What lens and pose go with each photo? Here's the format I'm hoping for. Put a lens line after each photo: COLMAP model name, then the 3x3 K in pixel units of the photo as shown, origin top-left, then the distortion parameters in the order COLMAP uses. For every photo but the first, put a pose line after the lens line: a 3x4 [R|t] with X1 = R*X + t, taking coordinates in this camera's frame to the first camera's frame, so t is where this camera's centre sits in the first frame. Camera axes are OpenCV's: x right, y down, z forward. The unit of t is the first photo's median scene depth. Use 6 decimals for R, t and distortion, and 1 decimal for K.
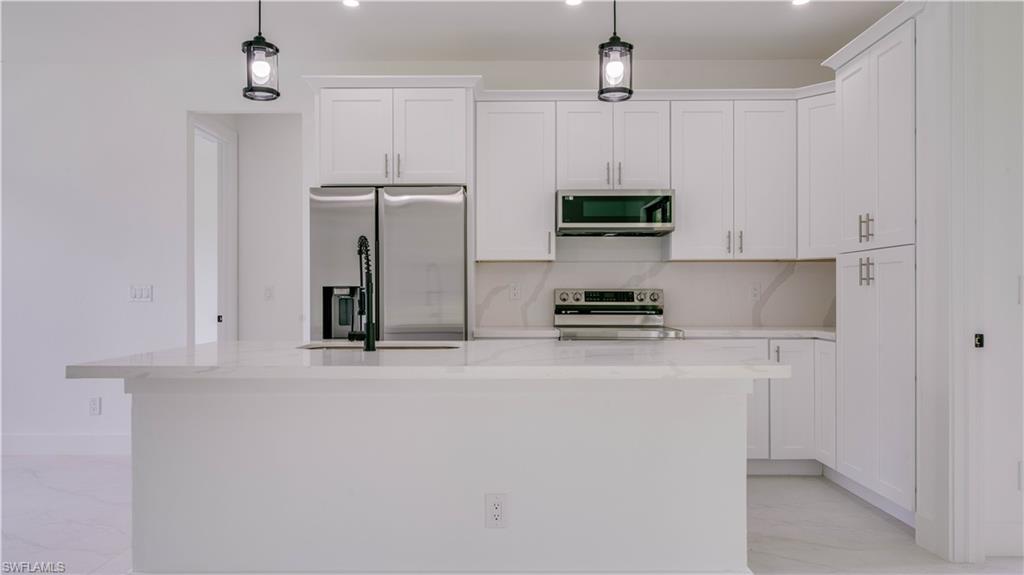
lens RADIAL K [[685.7, 0, 506.4], [0, 685.7, 291.9], [0, 0, 1]] dist [-0.007735, -0.000672]
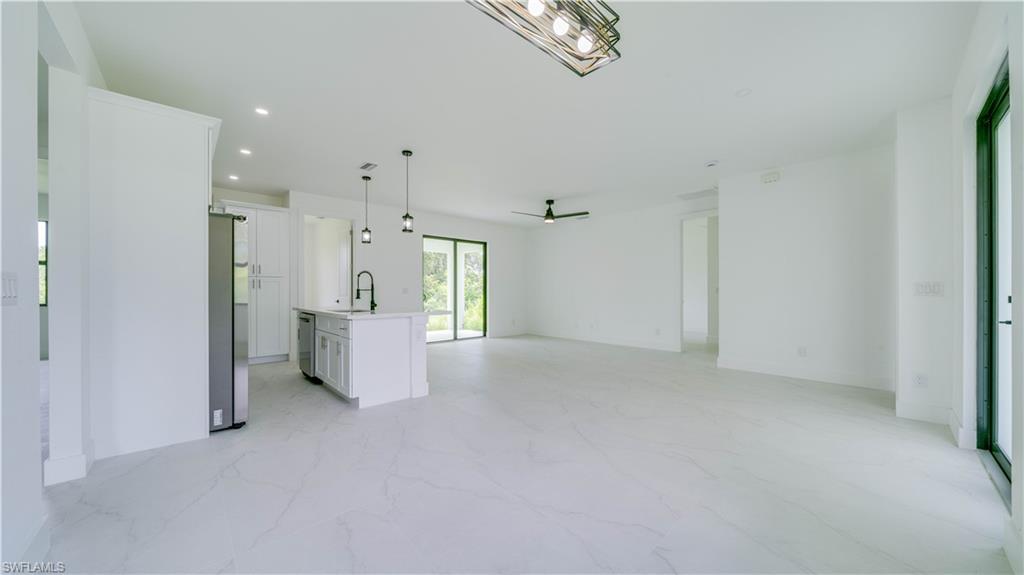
lens RADIAL K [[353.3, 0, 507.6], [0, 353.3, 291.0], [0, 0, 1]] dist [-0.001029, 0.000008]
pose [[-0.673332, 0.002190, 0.739337, -1.074825], [-0.000289, 0.999995, -0.003226, 0.004052], [-0.739340, -0.002386, -0.673328, 0.982593]]
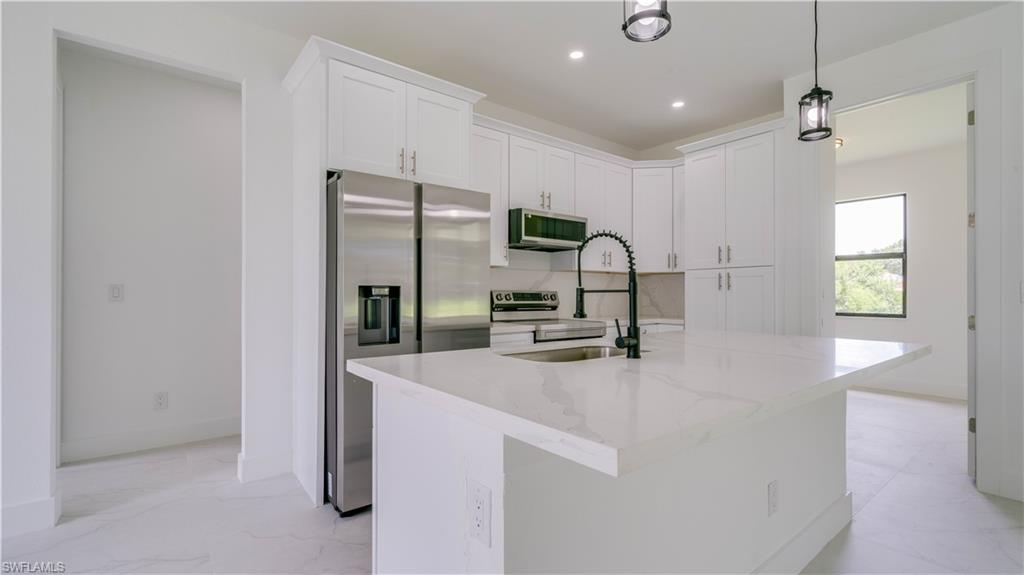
lens RADIAL K [[457.6, 0, 514.0], [0, 457.6, 289.4], [0, 0, 1]] dist [-0.010198, -0.000004]
pose [[0.776423, 0.010164, 0.630130, -0.430084], [-0.005630, 0.999942, -0.009192, 0.001038], [-0.630187, 0.003589, 0.776435, 0.382436]]
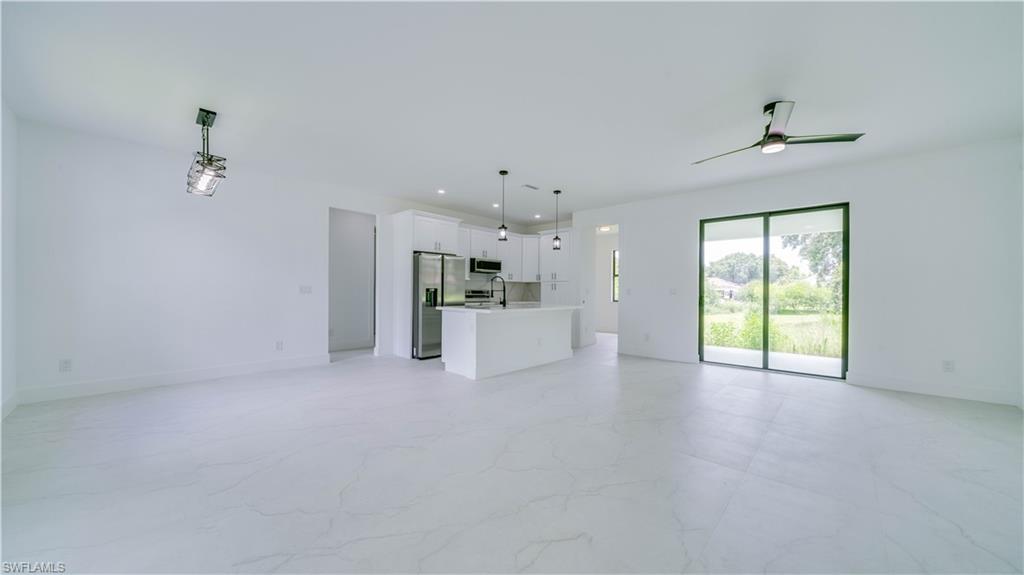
lens RADIAL K [[353.3, 0, 515.5], [0, 353.3, 289.3], [0, 0, 1]] dist [-0.001029, 0.000008]
pose [[0.673778, 0.010437, 0.738860, -0.976766], [-0.011490, 0.999927, -0.003647, -0.002462], [-0.738844, -0.006033, 0.673849, -0.220429]]
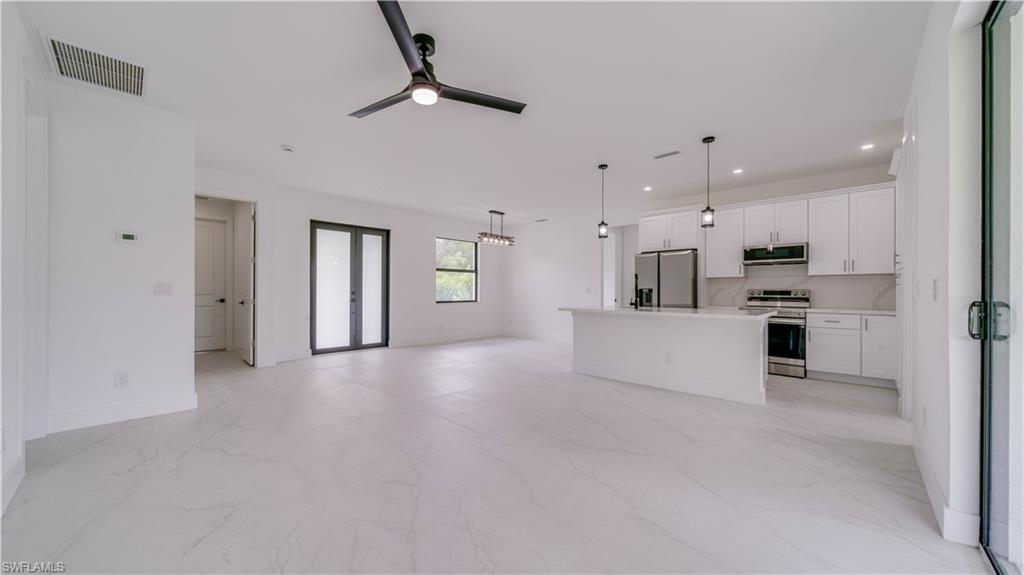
lens RADIAL K [[369.8, 0, 510.5], [0, 369.8, 289.8], [0, 0, 1]] dist [-0.008613, -0.000031]
pose [[0.735395, -0.000408, -0.677638, 0.338905], [-0.000910, 0.999998, -0.001589, -0.000734], [0.677638, 0.001785, 0.735394, -0.436918]]
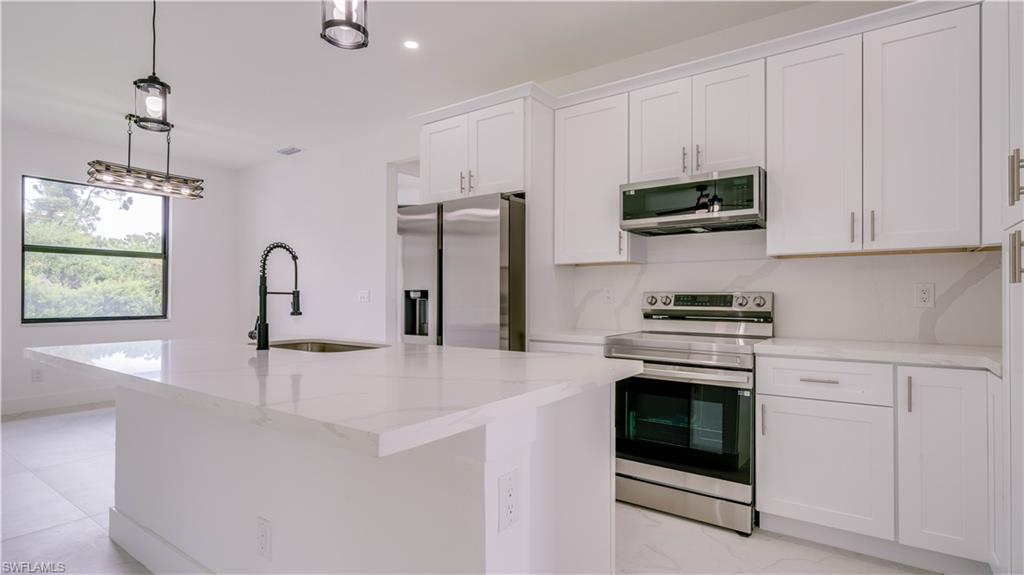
lens RADIAL K [[503.0, 0, 505.7], [0, 503.0, 292.6], [0, 0, 1]] dist [-0.001512, 0.001086]
pose [[0.814391, -0.003194, -0.580307, 0.340214], [-0.001427, 0.999971, -0.007506, 0.001779], [0.580314, 0.006941, 0.814363, 0.351527]]
